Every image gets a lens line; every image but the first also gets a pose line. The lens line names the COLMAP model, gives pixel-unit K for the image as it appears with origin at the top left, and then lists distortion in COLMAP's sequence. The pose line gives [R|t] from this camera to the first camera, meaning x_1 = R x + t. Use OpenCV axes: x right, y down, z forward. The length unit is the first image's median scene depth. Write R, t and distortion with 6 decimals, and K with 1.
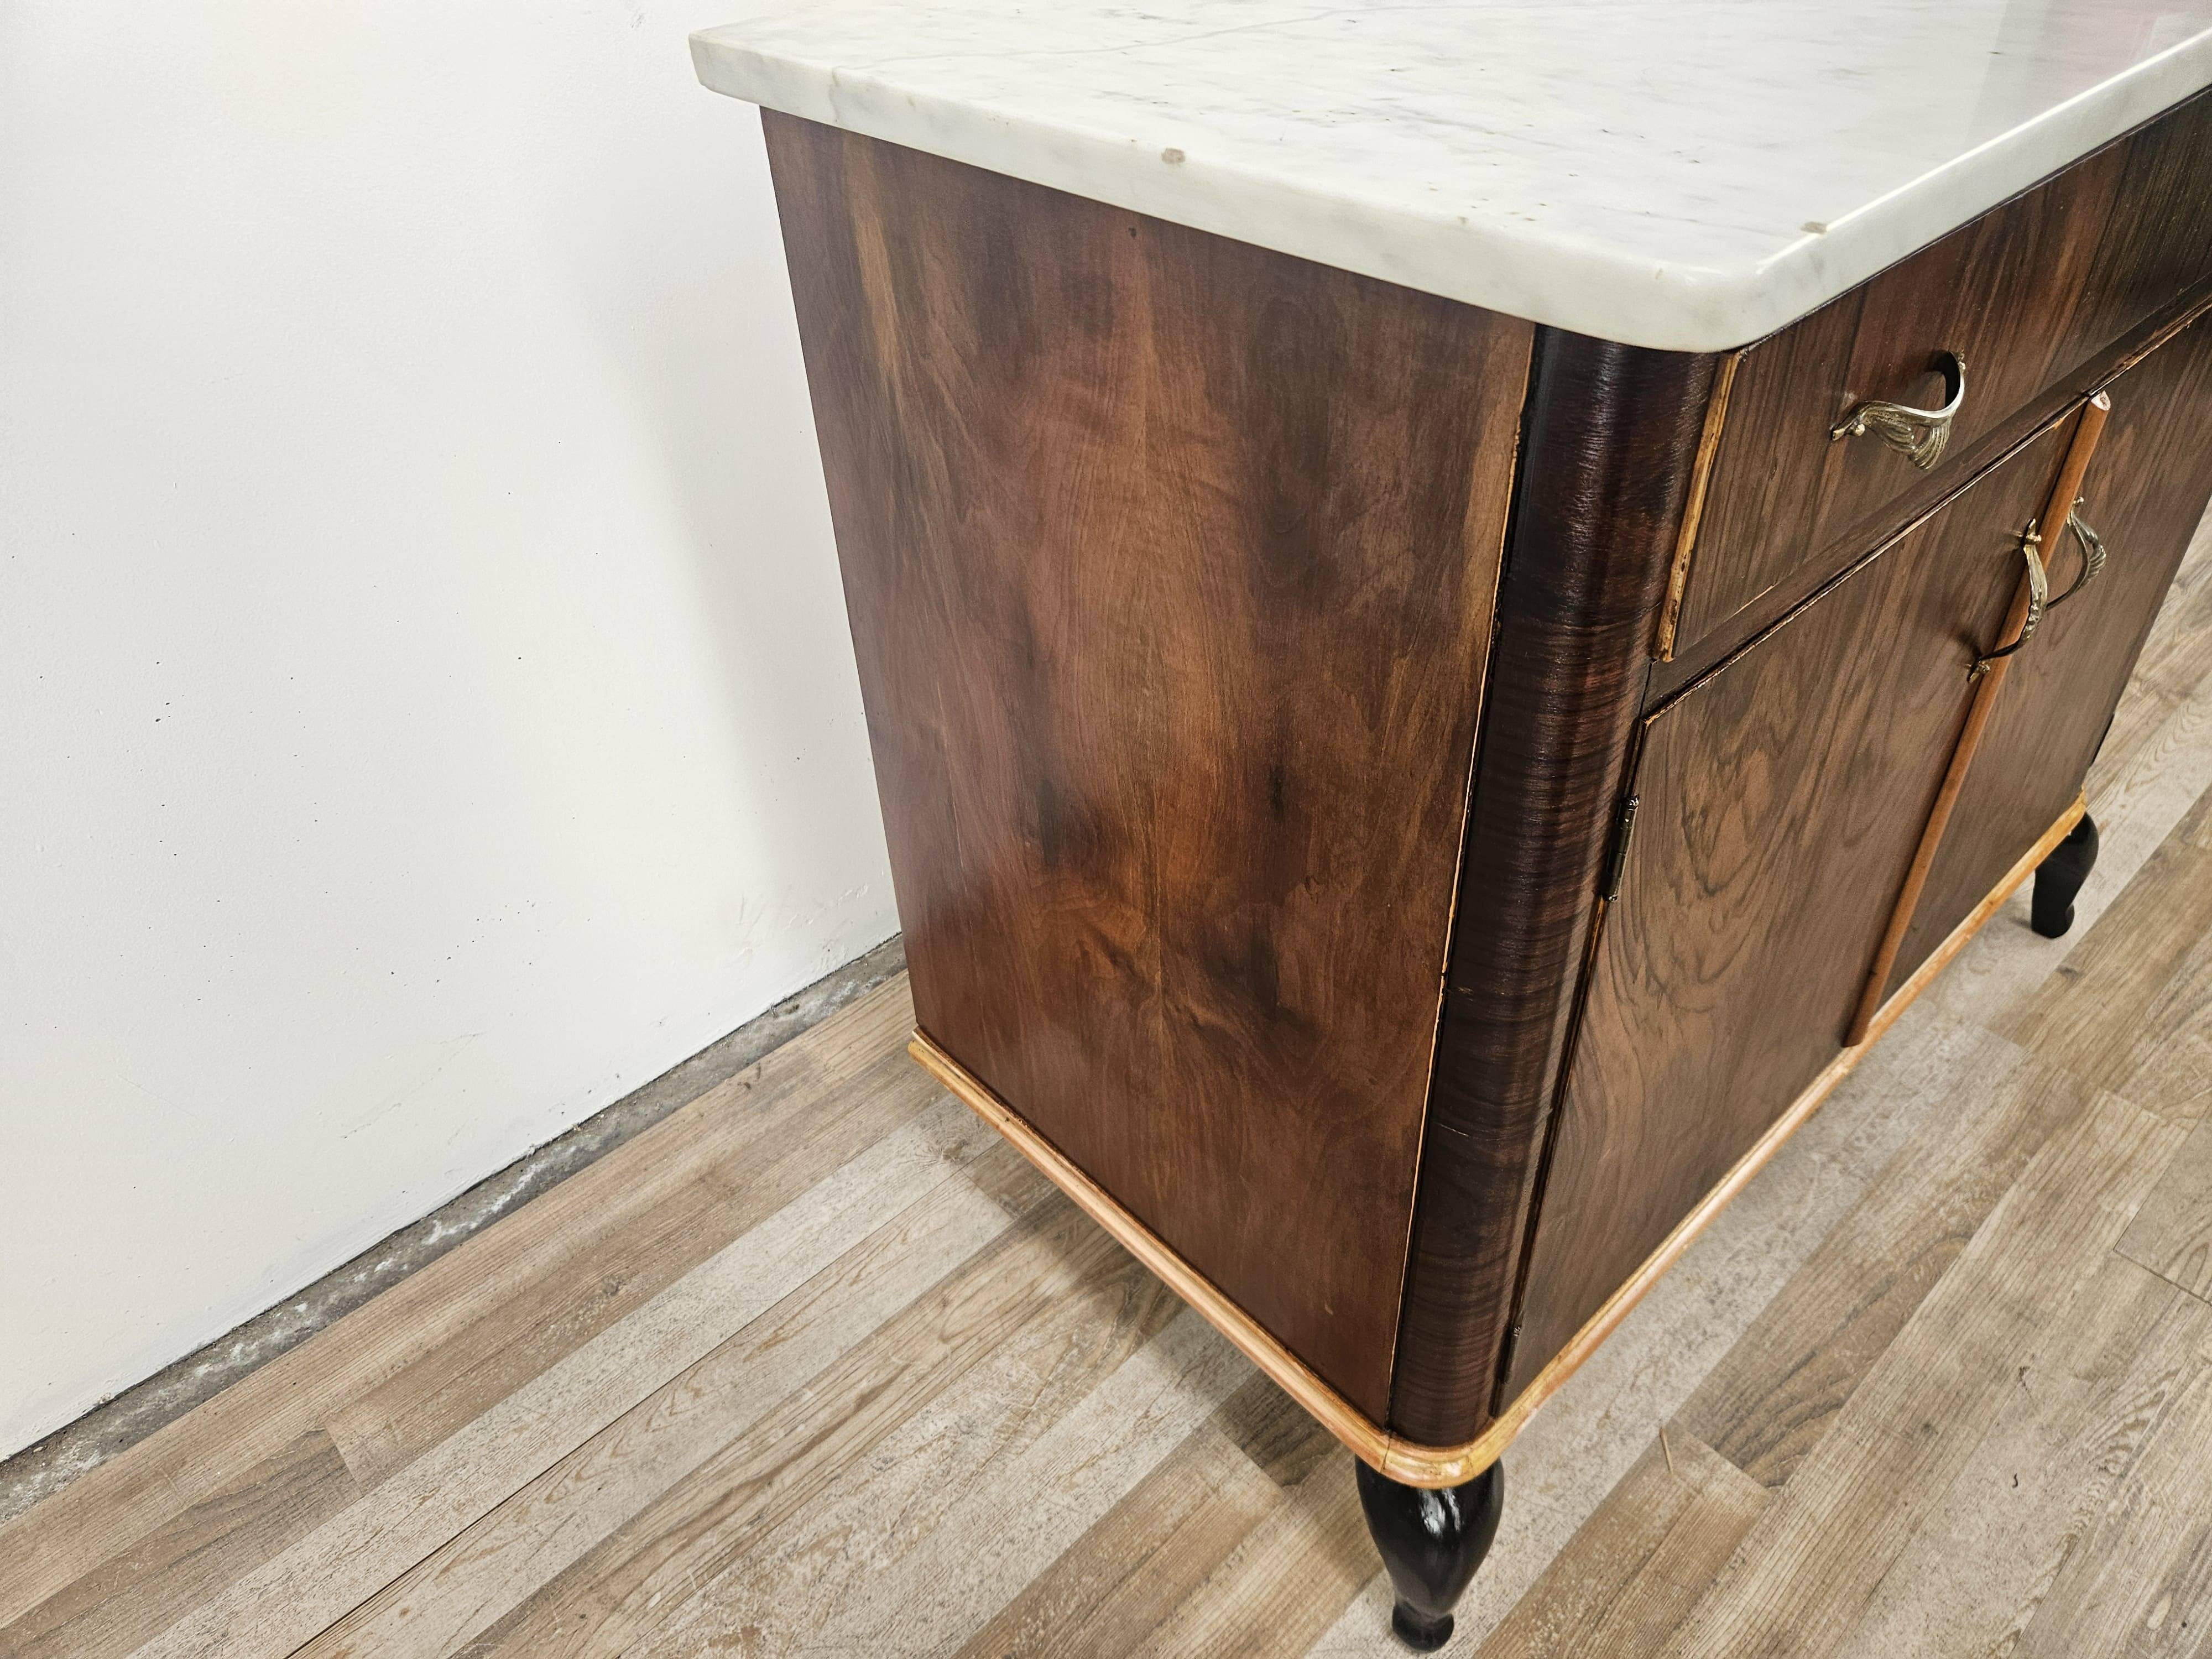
lens RADIAL K [[1487.5, 0, 1072.3], [0, 1487.5, 815.0], [0, 0, 1]] dist [0.054850, -0.054237]
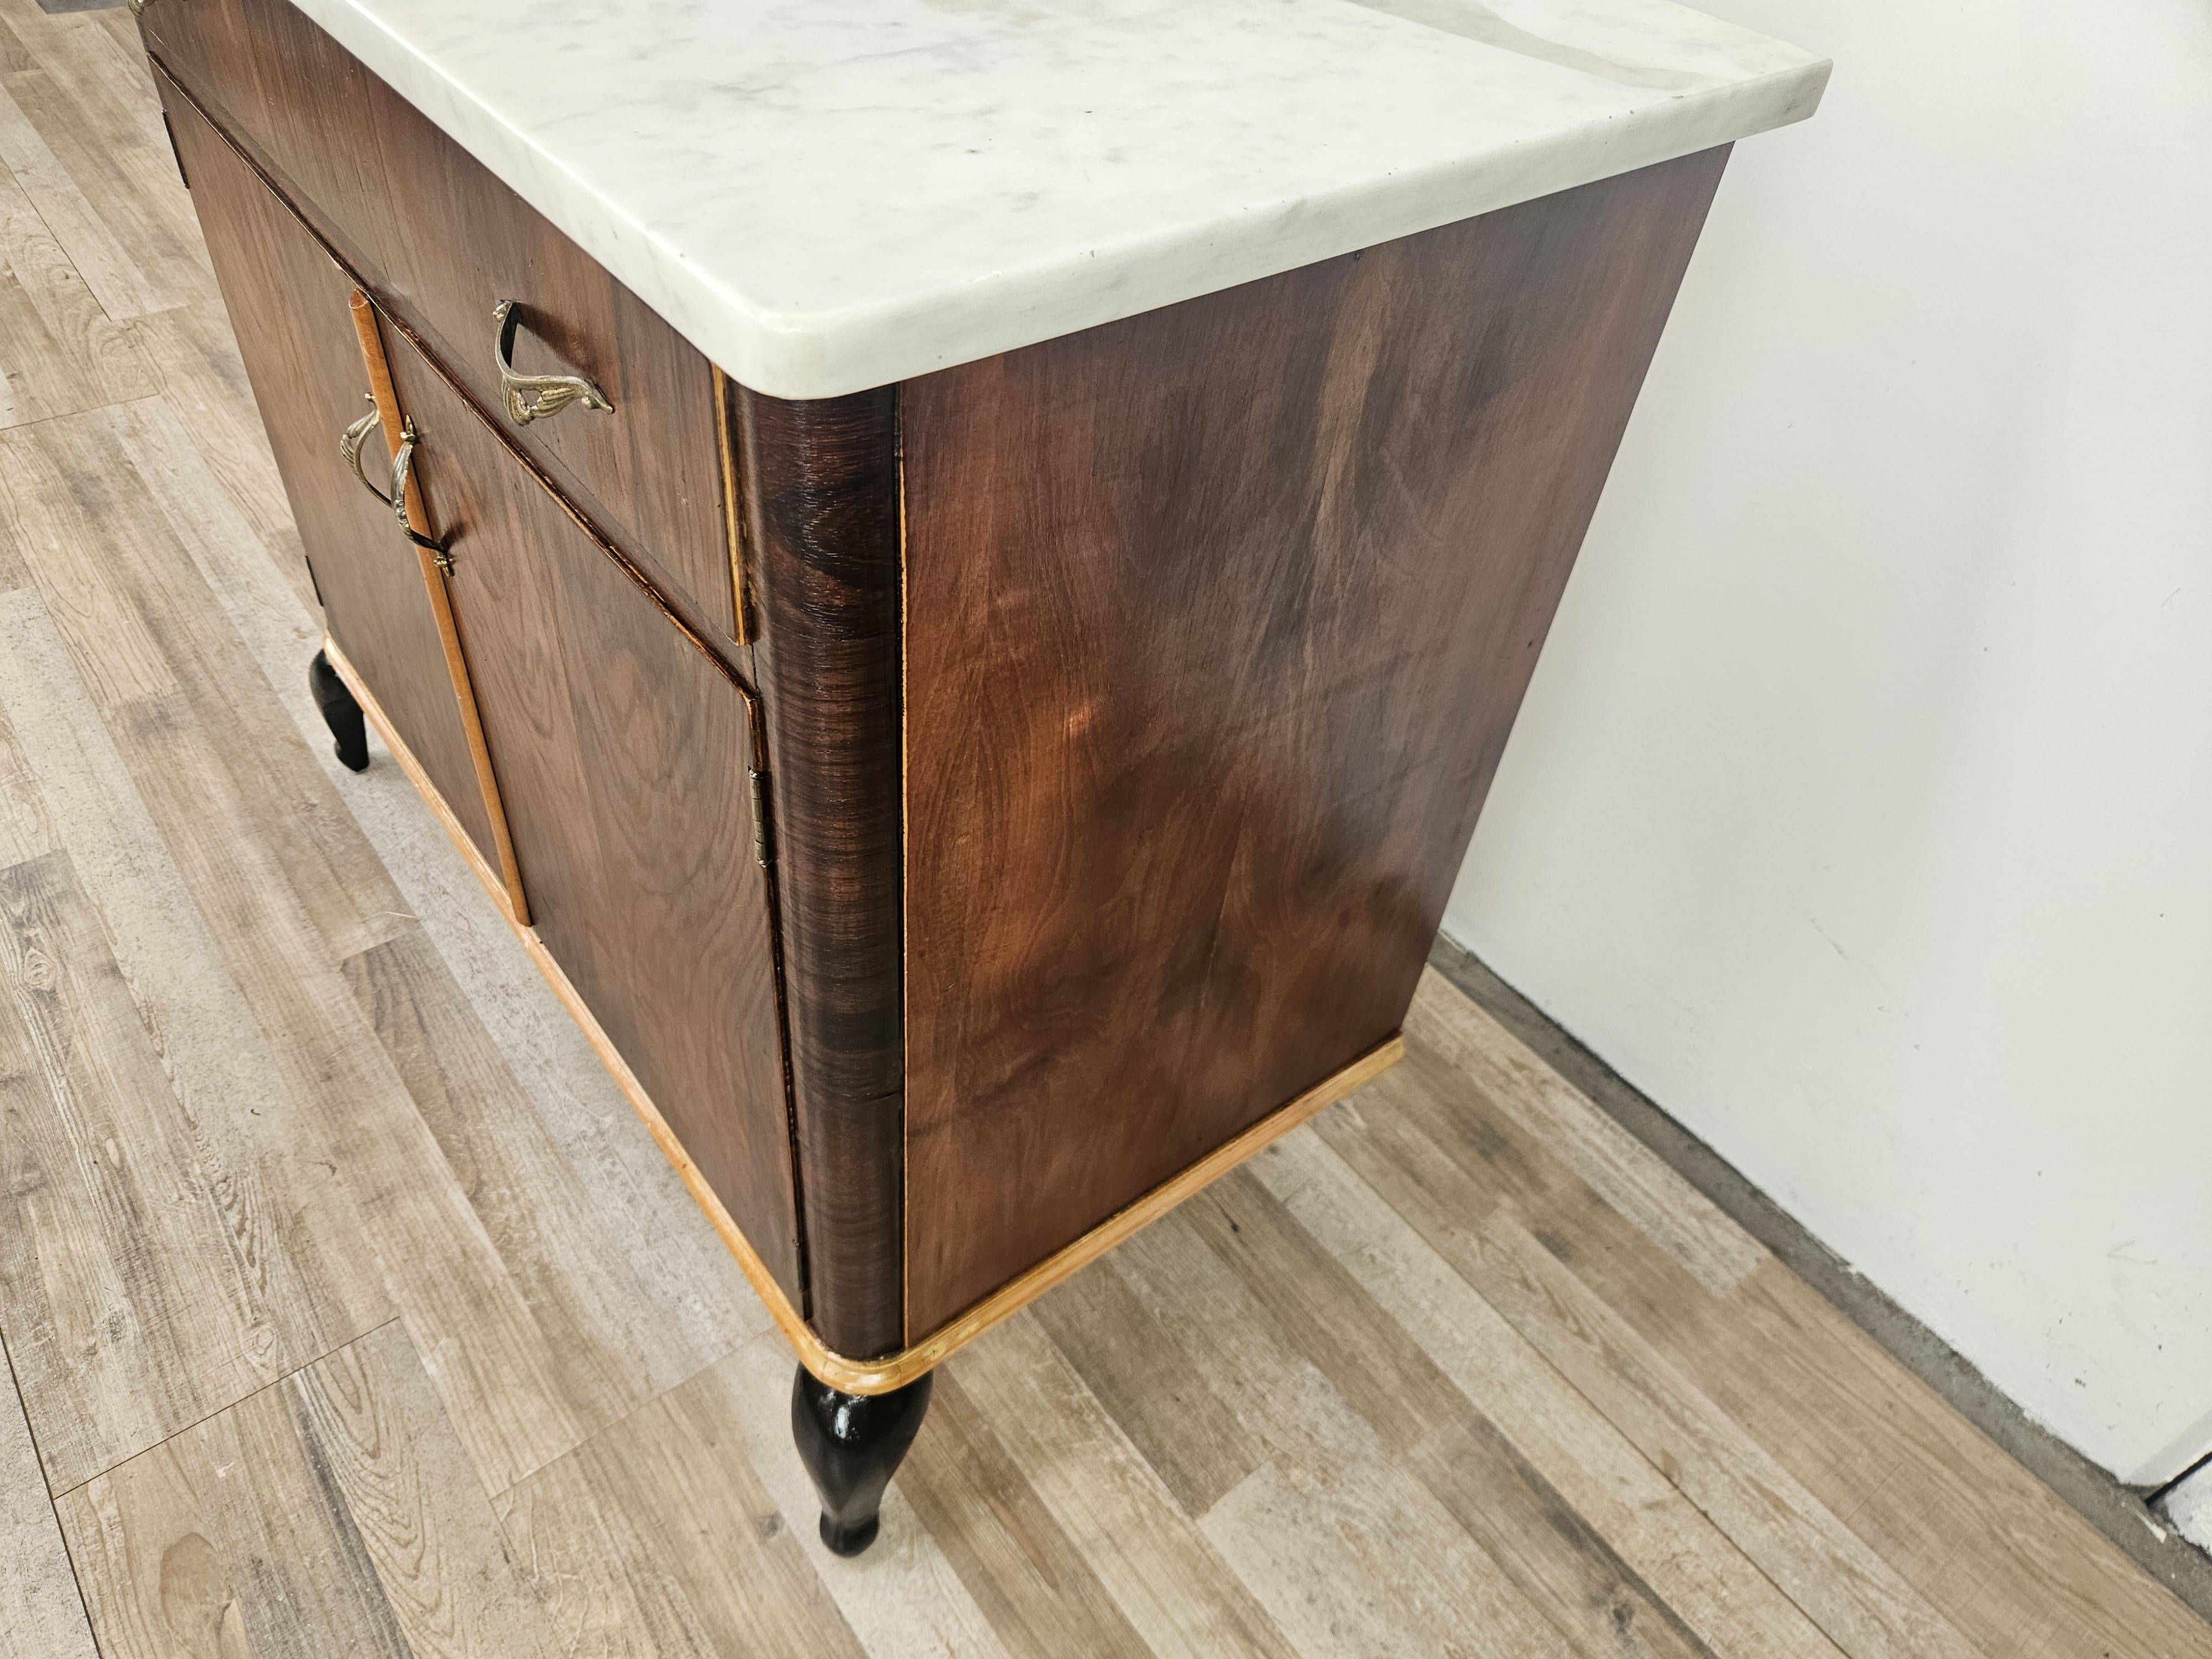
lens RADIAL K [[1496.9, 0, 1088.9], [0, 1496.9, 833.7], [0, 0, 1]] dist [0.045333, -0.045237]
pose [[-0.070267, 0.723966, -0.686248, 1.153581], [-0.679024, 0.469247, 0.564566, -0.730353], [0.730746, 0.505649, 0.458618, 0.764047]]
